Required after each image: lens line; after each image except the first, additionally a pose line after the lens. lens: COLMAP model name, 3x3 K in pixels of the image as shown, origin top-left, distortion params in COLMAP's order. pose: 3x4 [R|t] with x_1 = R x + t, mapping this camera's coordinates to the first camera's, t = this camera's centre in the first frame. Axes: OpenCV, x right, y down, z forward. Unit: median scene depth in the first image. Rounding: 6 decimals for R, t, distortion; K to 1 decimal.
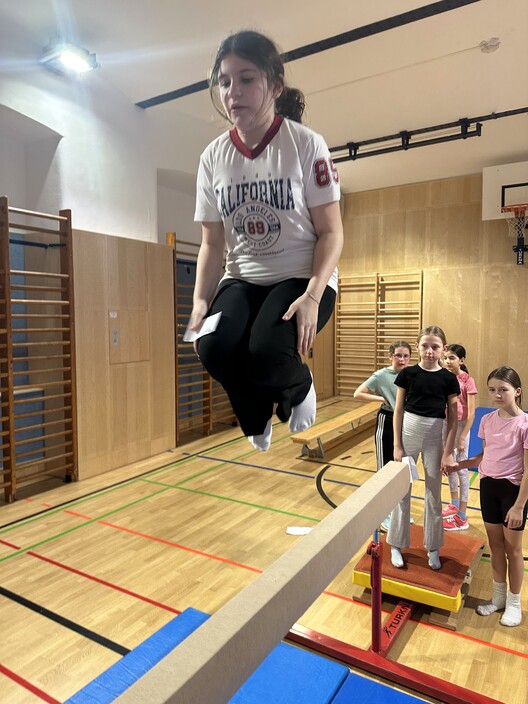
lens RADIAL K [[493.7, 0, 266.0], [0, 493.7, 339.8], [0, 0, 1]] dist [0.057781, -0.021400]
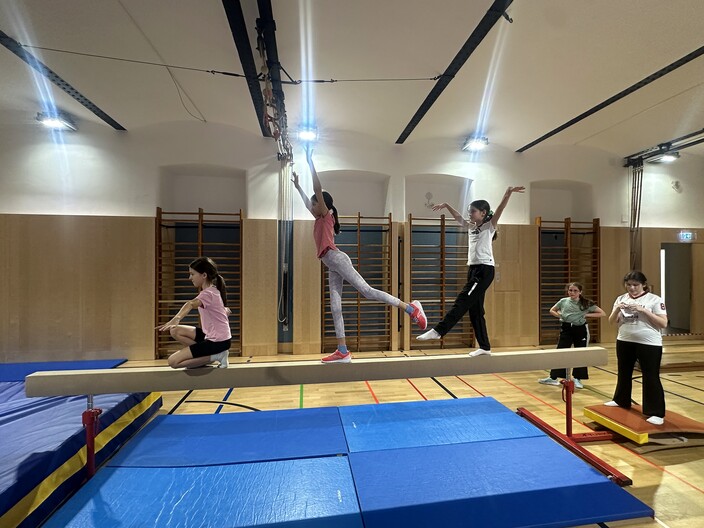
lens RADIAL K [[325.6, 0, 352.2], [0, 325.6, 268.4], [0, 0, 1]] dist [-0.001024, 0.000284]
pose [[0.635197, 0.004458, -0.772337, 0.322421], [-0.038956, 0.998895, -0.026274, 0.017036], [0.771367, 0.046776, 0.634669, -0.232452]]
